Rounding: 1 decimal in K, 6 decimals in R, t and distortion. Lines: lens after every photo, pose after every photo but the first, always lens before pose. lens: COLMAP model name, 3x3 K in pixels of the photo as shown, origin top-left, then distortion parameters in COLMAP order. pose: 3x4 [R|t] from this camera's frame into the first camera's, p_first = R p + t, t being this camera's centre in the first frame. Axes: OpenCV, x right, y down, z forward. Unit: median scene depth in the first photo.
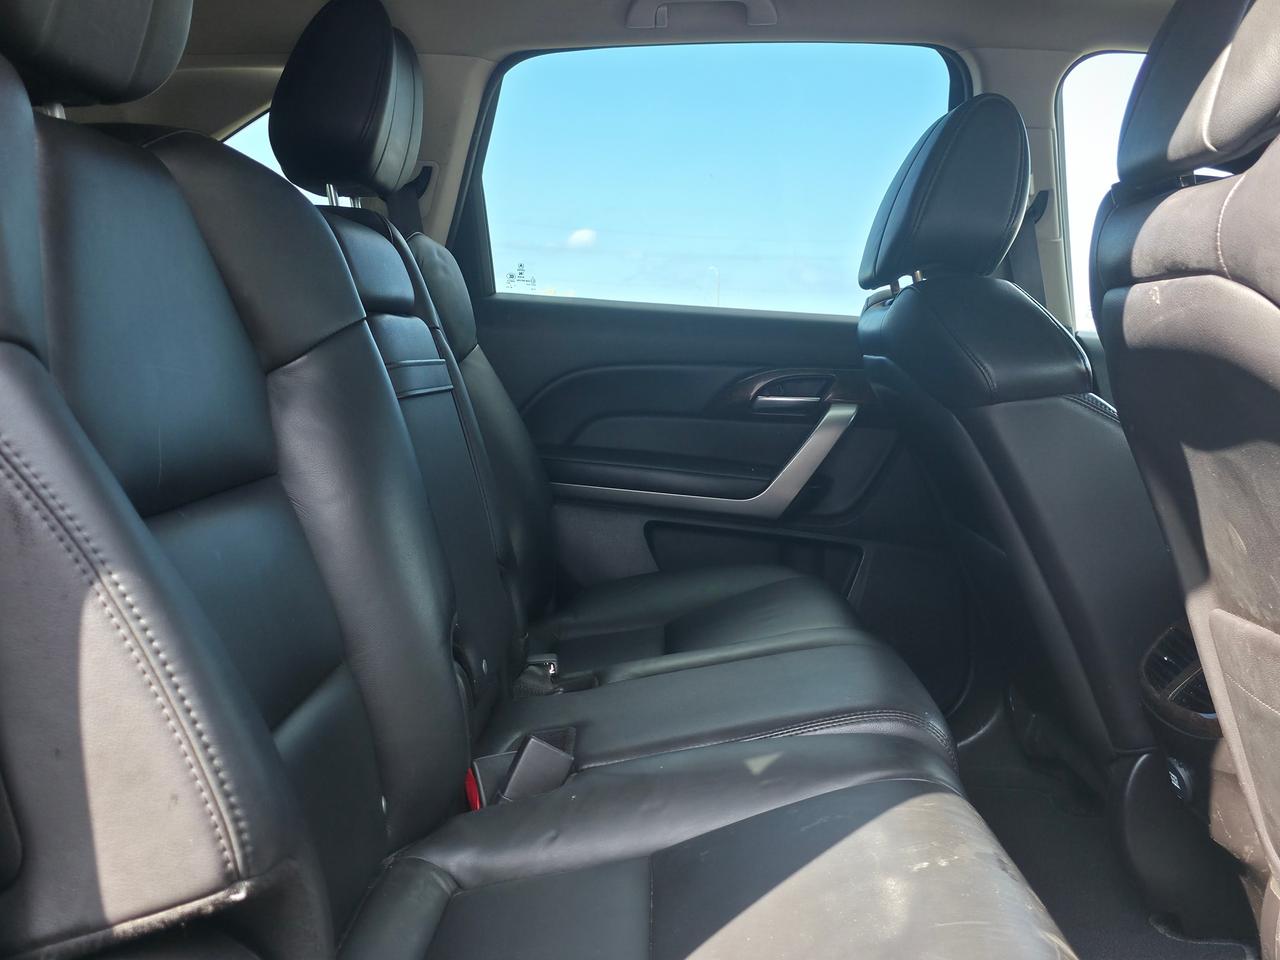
lens RADIAL K [[1278.8, 0, 614.9], [0, 1278.8, 443.6], [0, 0, 1]] dist [0.055336, 0.000000]
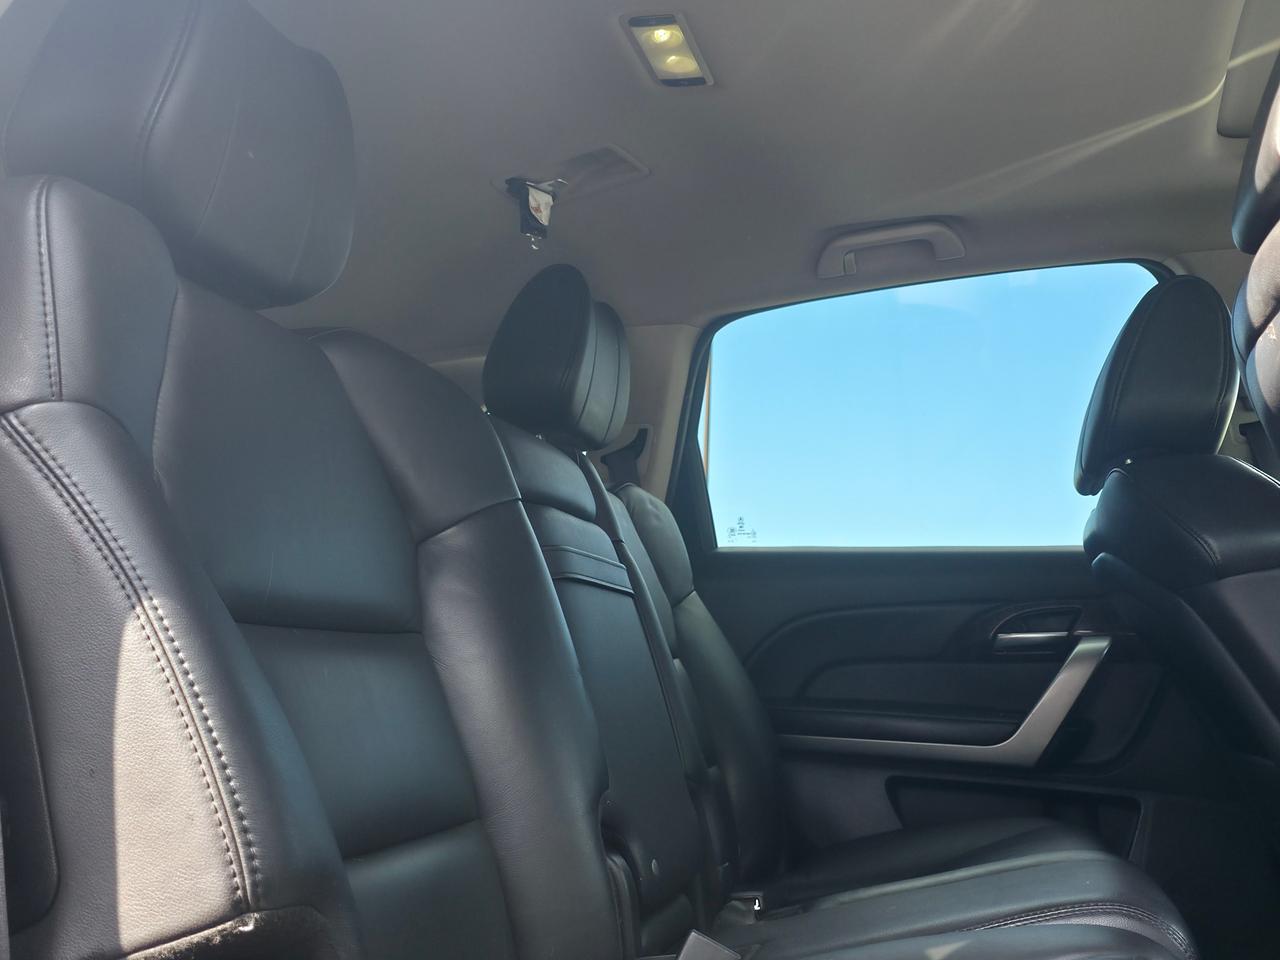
lens RADIAL K [[1278.8, 0, 642.3], [0, 1278.8, 476.2], [0, 0, 1]] dist [0.055336, 0.000000]
pose [[0.968085, -0.088369, -0.234524, 0.142656], [0.020305, 0.960352, -0.278048, 0.168789], [0.249797, 0.264413, 0.931497, 0.045194]]
